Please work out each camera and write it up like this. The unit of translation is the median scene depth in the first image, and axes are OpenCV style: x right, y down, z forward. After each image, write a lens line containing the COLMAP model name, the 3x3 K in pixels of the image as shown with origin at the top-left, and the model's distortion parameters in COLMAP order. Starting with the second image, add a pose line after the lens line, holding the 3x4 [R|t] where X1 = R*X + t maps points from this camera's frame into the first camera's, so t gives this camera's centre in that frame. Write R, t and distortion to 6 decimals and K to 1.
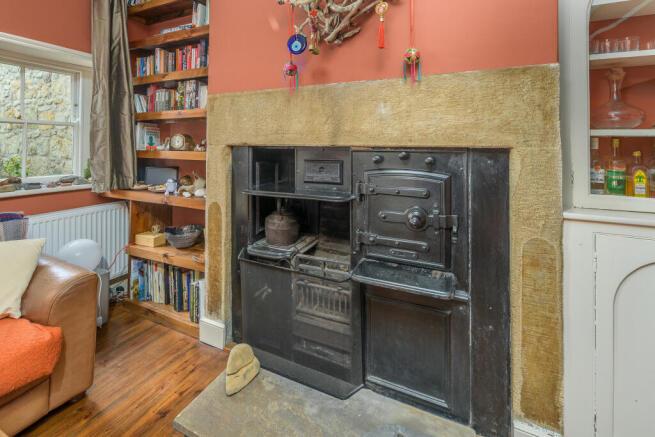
lens RADIAL K [[289.4, 0, 330.2], [0, 289.4, 144.1], [0, 0, 1]] dist [0.000943, -0.000286]
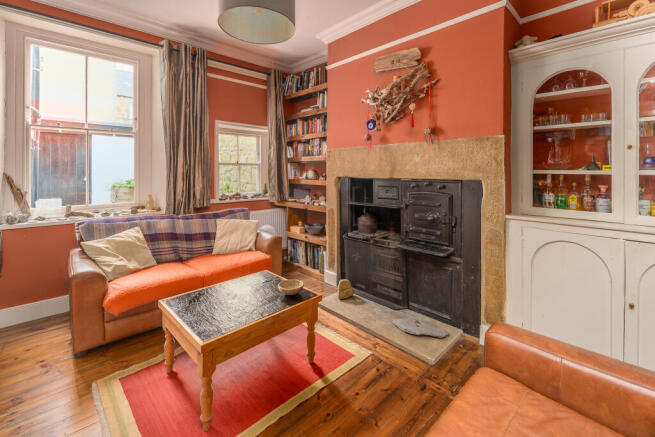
lens RADIAL K [[285.9, 0, 330.0], [0, 285.9, 172.5], [0, 0, 1]] dist [0.001688, 0.000013]
pose [[0.931726, -0.007302, -0.363088, 0.229579], [0.011682, 0.999883, 0.009868, -0.039129], [0.362974, -0.013435, 0.931703, -0.621766]]
